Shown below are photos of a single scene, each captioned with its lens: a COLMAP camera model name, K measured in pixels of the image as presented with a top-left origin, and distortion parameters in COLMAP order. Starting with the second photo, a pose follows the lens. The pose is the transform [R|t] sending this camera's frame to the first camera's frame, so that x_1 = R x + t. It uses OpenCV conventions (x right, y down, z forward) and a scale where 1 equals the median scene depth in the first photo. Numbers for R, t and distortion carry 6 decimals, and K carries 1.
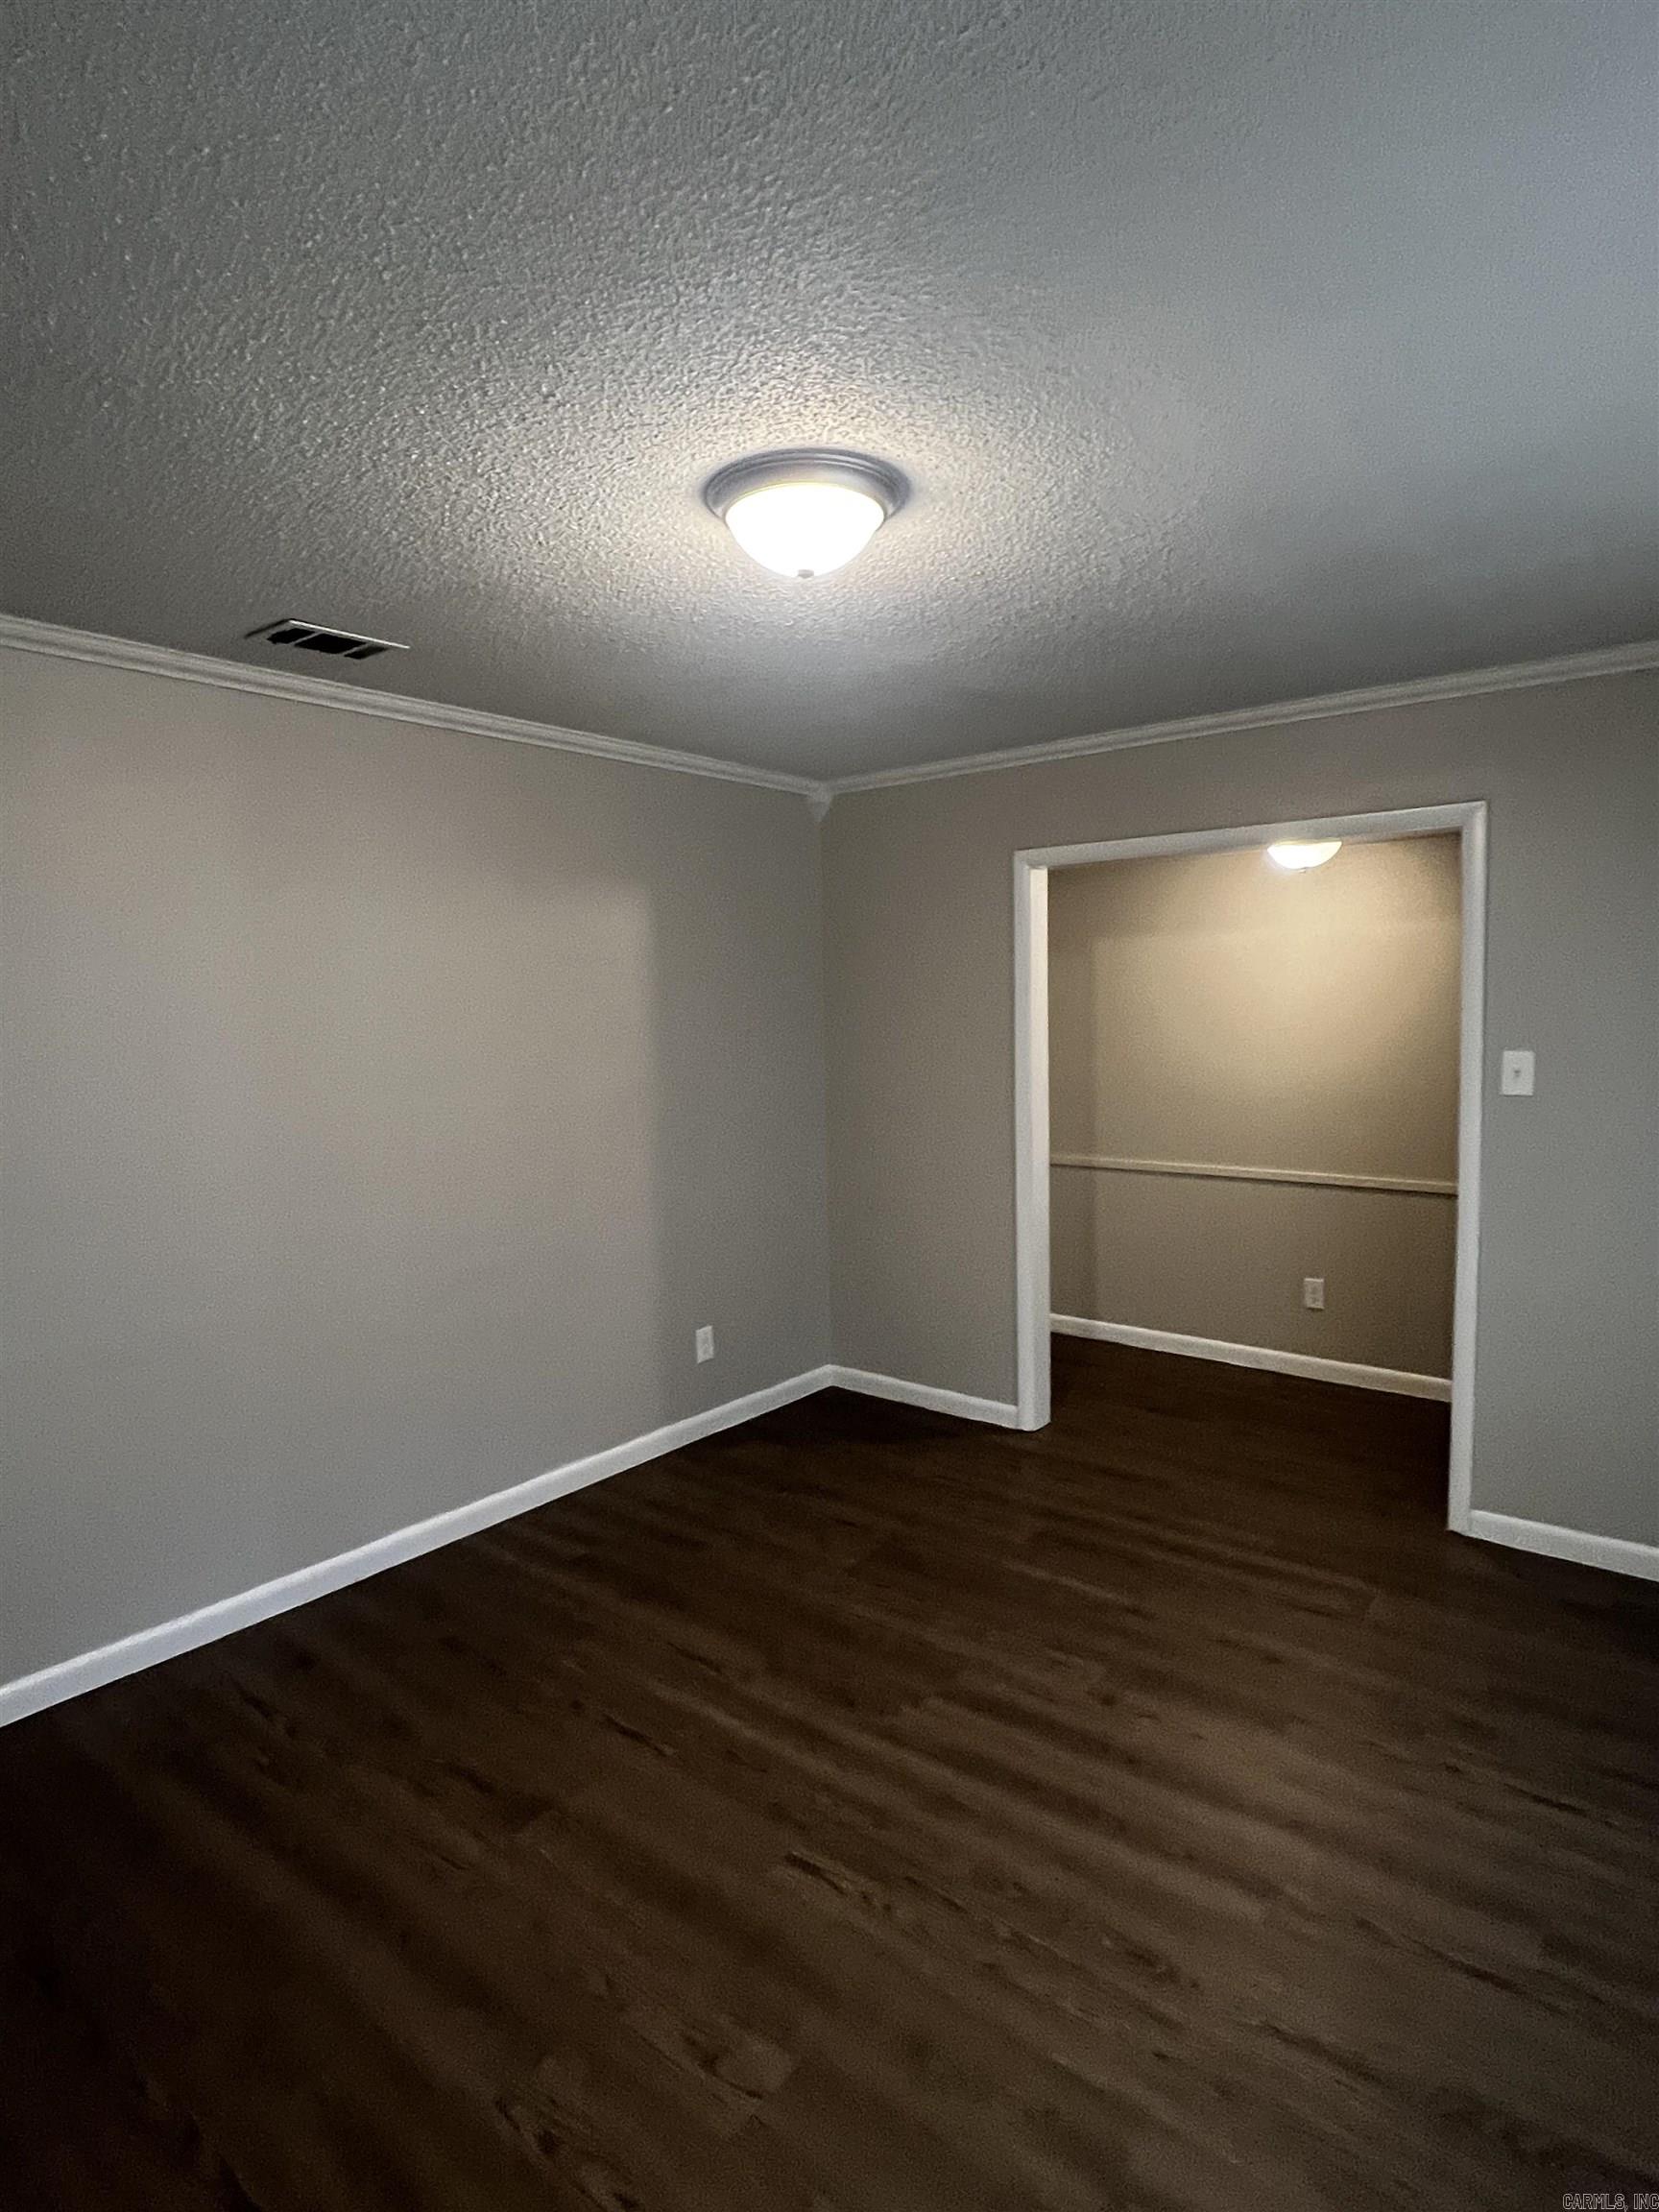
lens RADIAL K [[1206.4, 0, 827.3], [0, 1206.4, 1098.5], [0, 0, 1]] dist [0.027823, -0.002933]
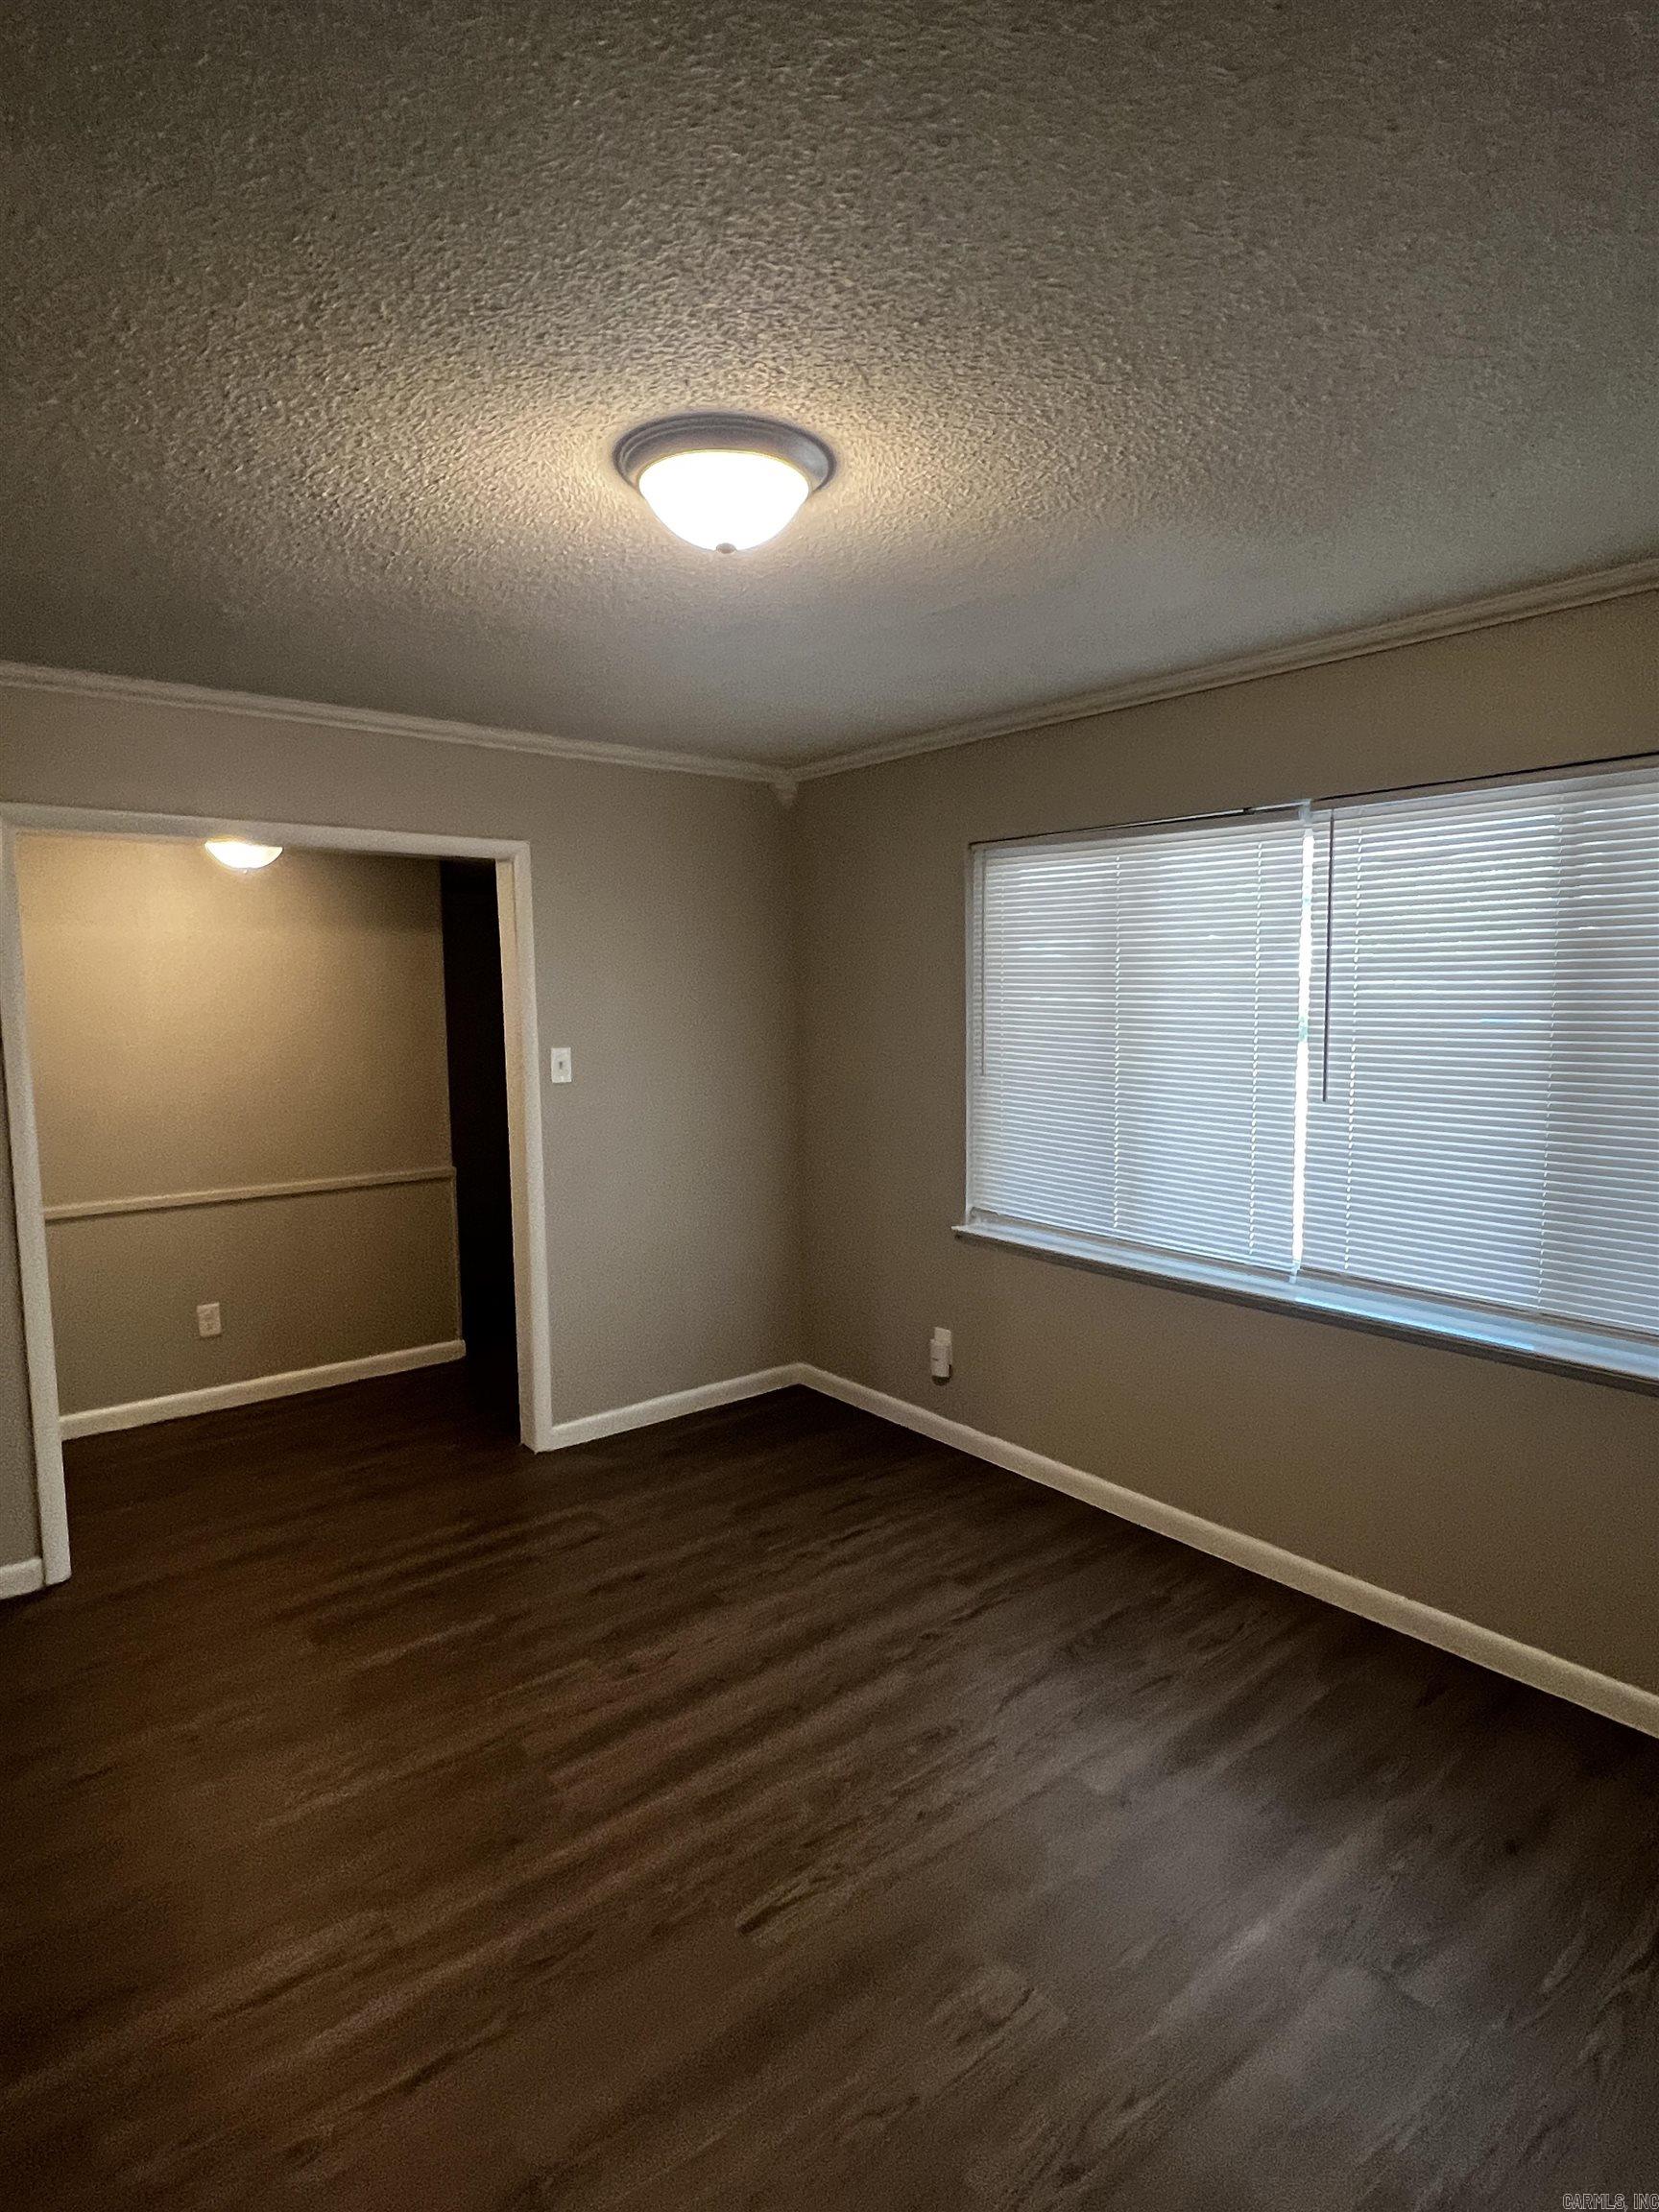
lens RADIAL K [[1206.4, 0, 833.9], [0, 1206.4, 1116.2], [0, 0, 1]] dist [0.027823, -0.002933]
pose [[0.207755, -0.079158, 0.974973, -0.737778], [0.077027, 0.994949, 0.064366, -0.034573], [-0.975143, 0.061727, 0.212803, 0.597908]]
